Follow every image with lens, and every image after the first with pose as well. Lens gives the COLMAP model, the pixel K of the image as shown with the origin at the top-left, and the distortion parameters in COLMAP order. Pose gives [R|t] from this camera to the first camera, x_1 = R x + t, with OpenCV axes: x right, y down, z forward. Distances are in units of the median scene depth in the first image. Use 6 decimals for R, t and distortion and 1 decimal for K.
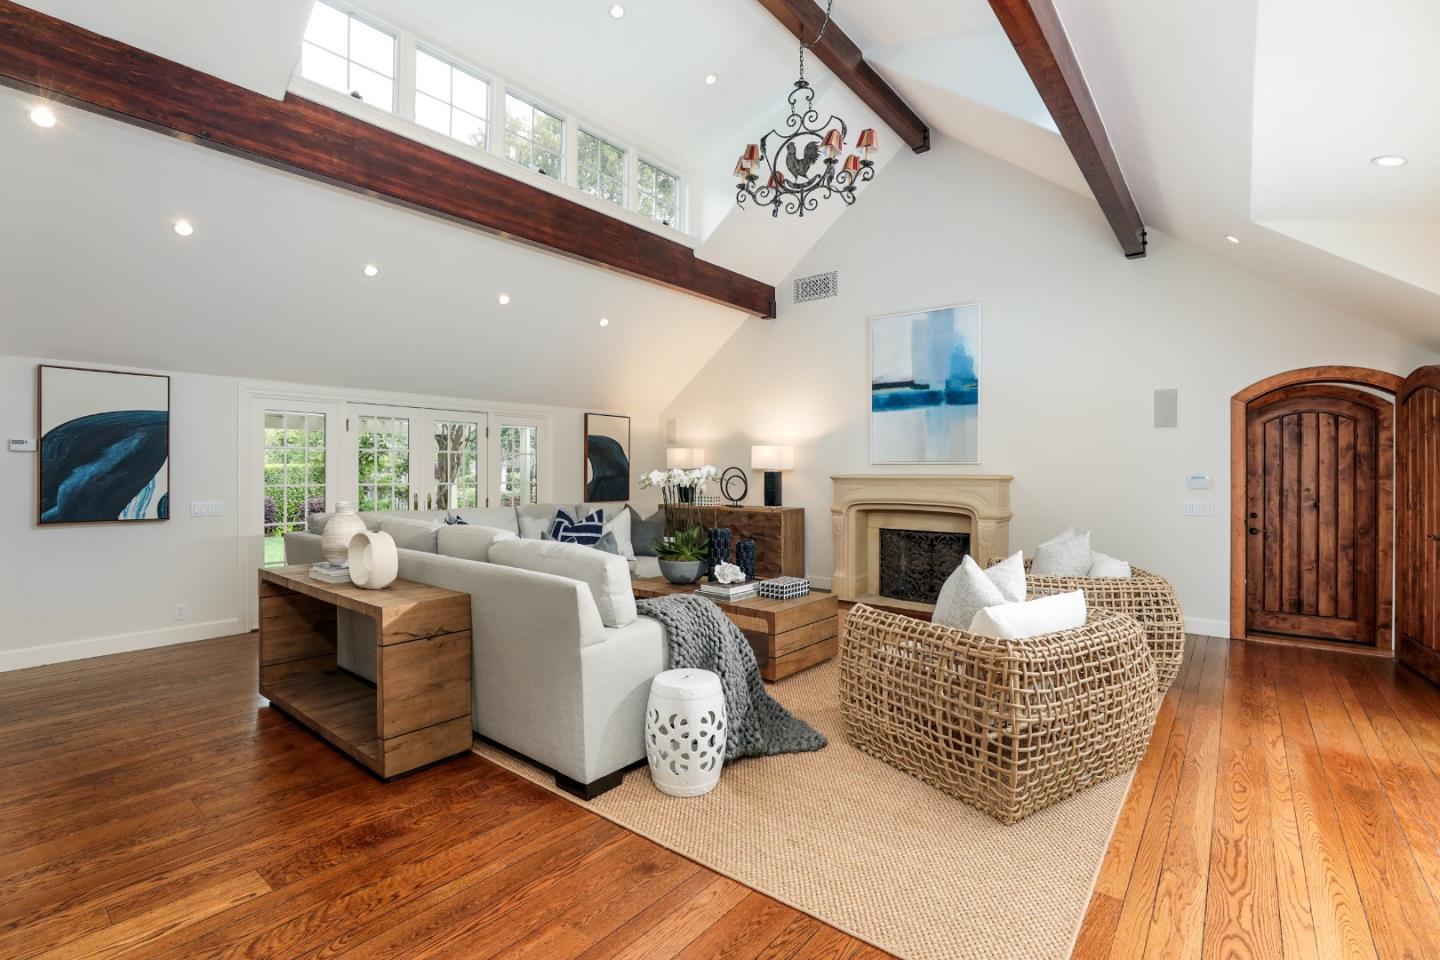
lens RADIAL K [[667.2, 0, 720.0], [0, 667.2, 480.0], [0, 0, 1]] dist [-0.000883, -0.000056]
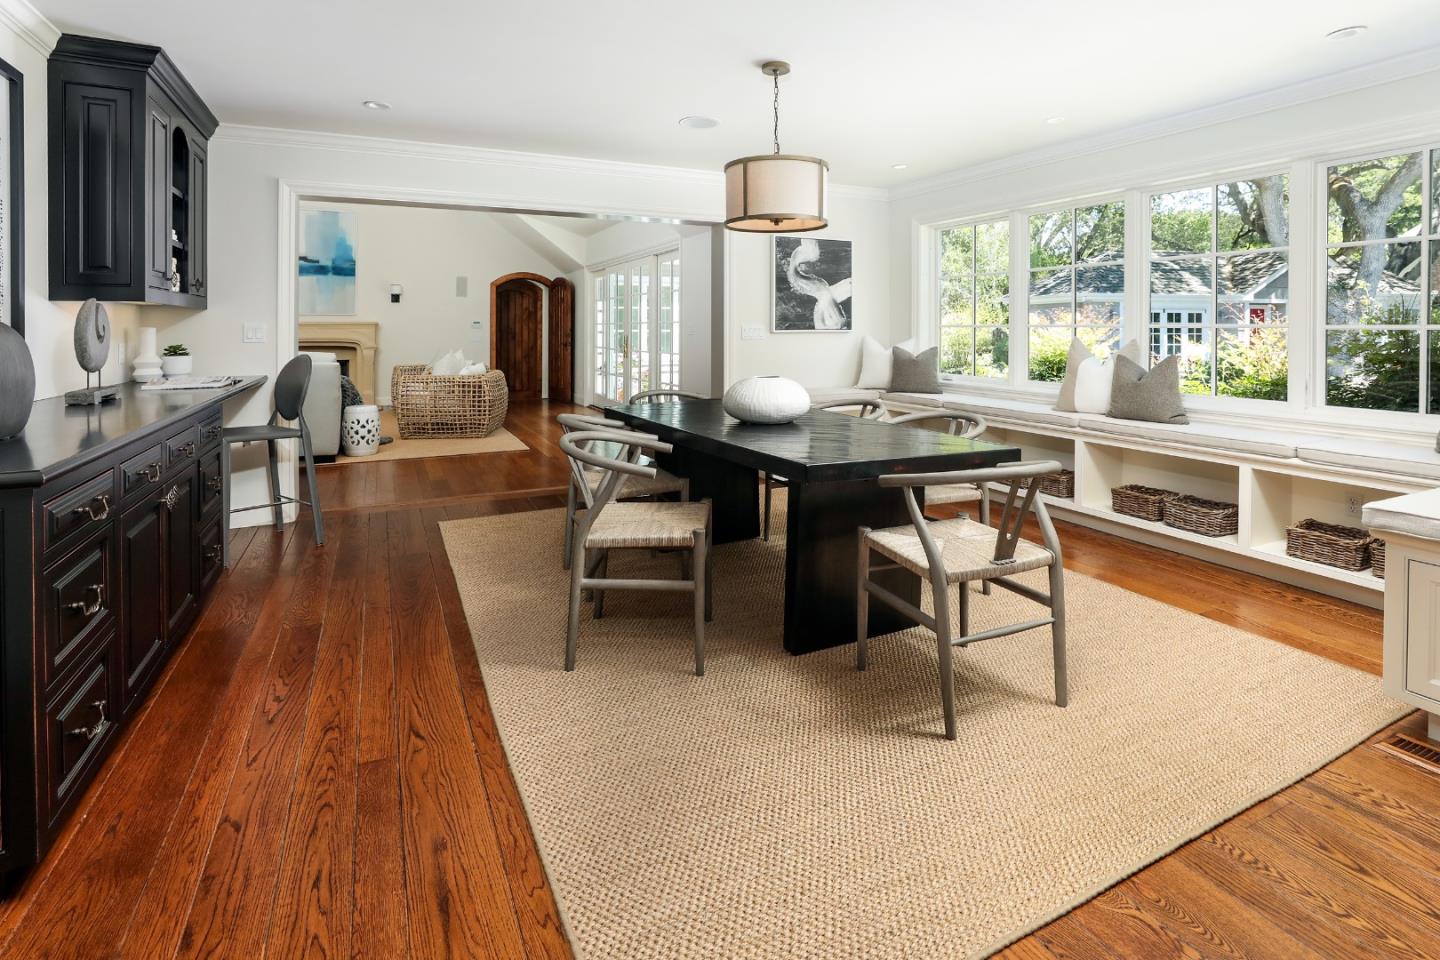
lens RADIAL K [[738.2, 0, 720.0], [0, 738.2, 480.0], [0, 0, 1]] dist [-0.002276, -0.000332]
pose [[0.456584, -0.183060, 0.870644, -0.849783], [0.021860, 0.980616, 0.194719, 0.039265], [-0.889412, -0.069873, 0.451735, -0.610241]]
